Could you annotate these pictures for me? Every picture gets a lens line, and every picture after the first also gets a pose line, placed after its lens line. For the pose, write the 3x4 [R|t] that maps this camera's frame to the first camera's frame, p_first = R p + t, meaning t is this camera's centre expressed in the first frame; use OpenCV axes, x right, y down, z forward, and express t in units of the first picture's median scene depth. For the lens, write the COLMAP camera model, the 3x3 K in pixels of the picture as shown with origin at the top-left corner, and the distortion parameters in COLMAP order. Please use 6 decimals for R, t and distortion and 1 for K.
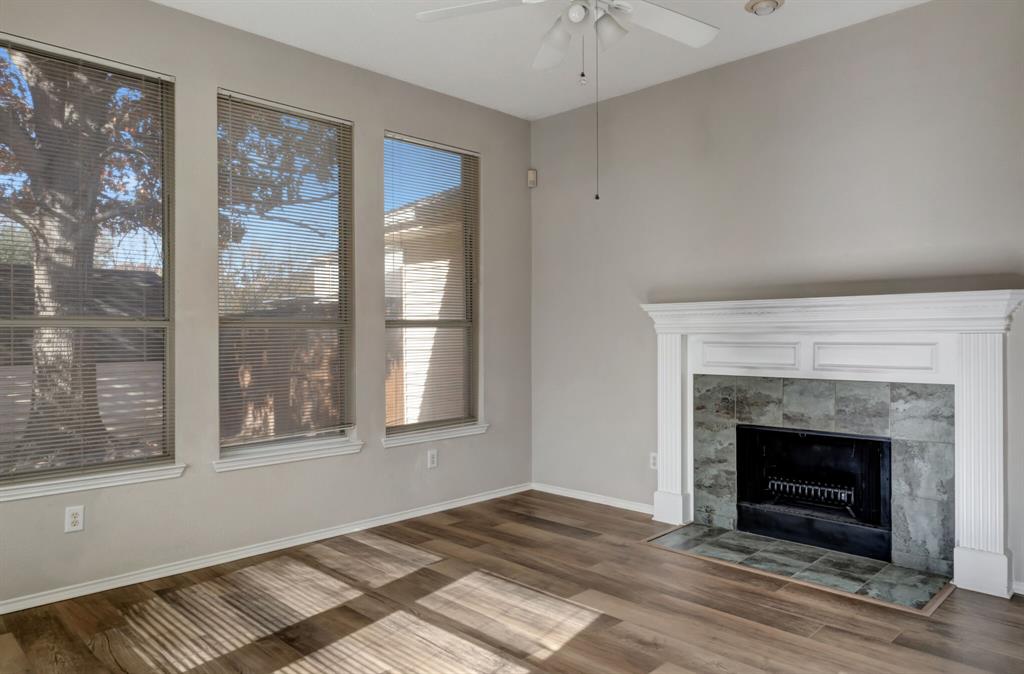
lens RADIAL K [[679.7, 0, 512.0], [0, 679.7, 337.0], [0, 0, 1]] dist [-0.007917, -0.002562]
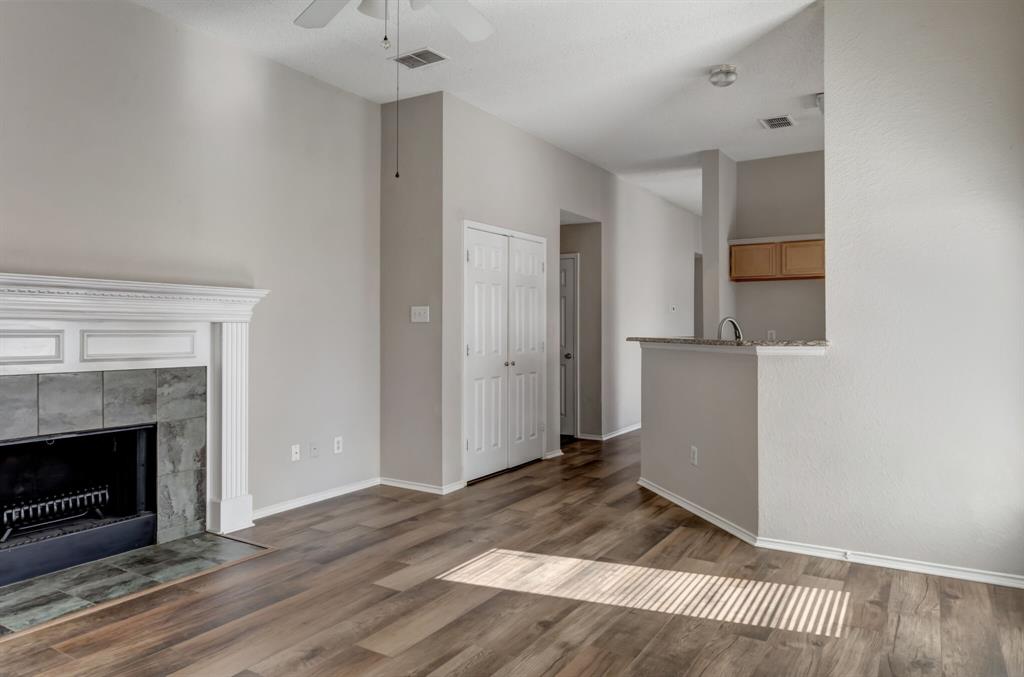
lens RADIAL K [[674.6, 0, 512.0], [0, 674.6, 338.5], [0, 0, 1]] dist [0.009325, 0.001997]
pose [[-0.231439, -0.008807, 0.972810, -0.570934], [-0.000977, 0.999961, 0.008820, 0.011942], [-0.972849, 0.001091, -0.231438, 0.721408]]
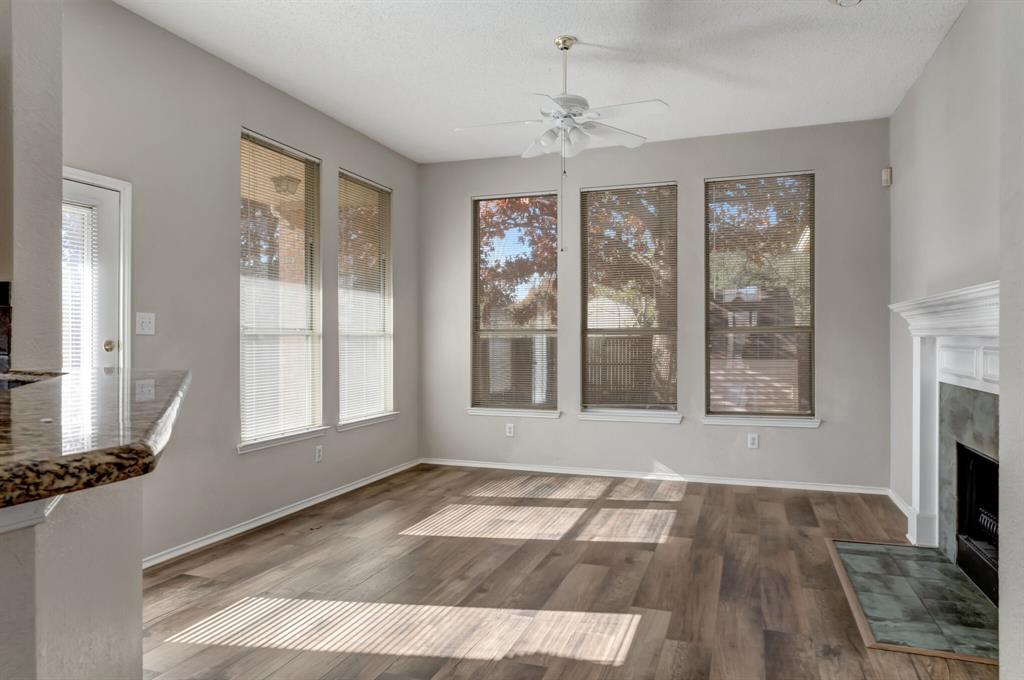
lens RADIAL K [[674.6, 0, 512.0], [0, 674.6, 340.0], [0, 0, 1]] dist [0.009325, 0.001997]
pose [[0.429153, 0.005337, -0.903216, 1.025148], [-0.002435, 0.999986, 0.004752, -0.003540], [0.903229, 0.000160, 0.429159, 0.144379]]
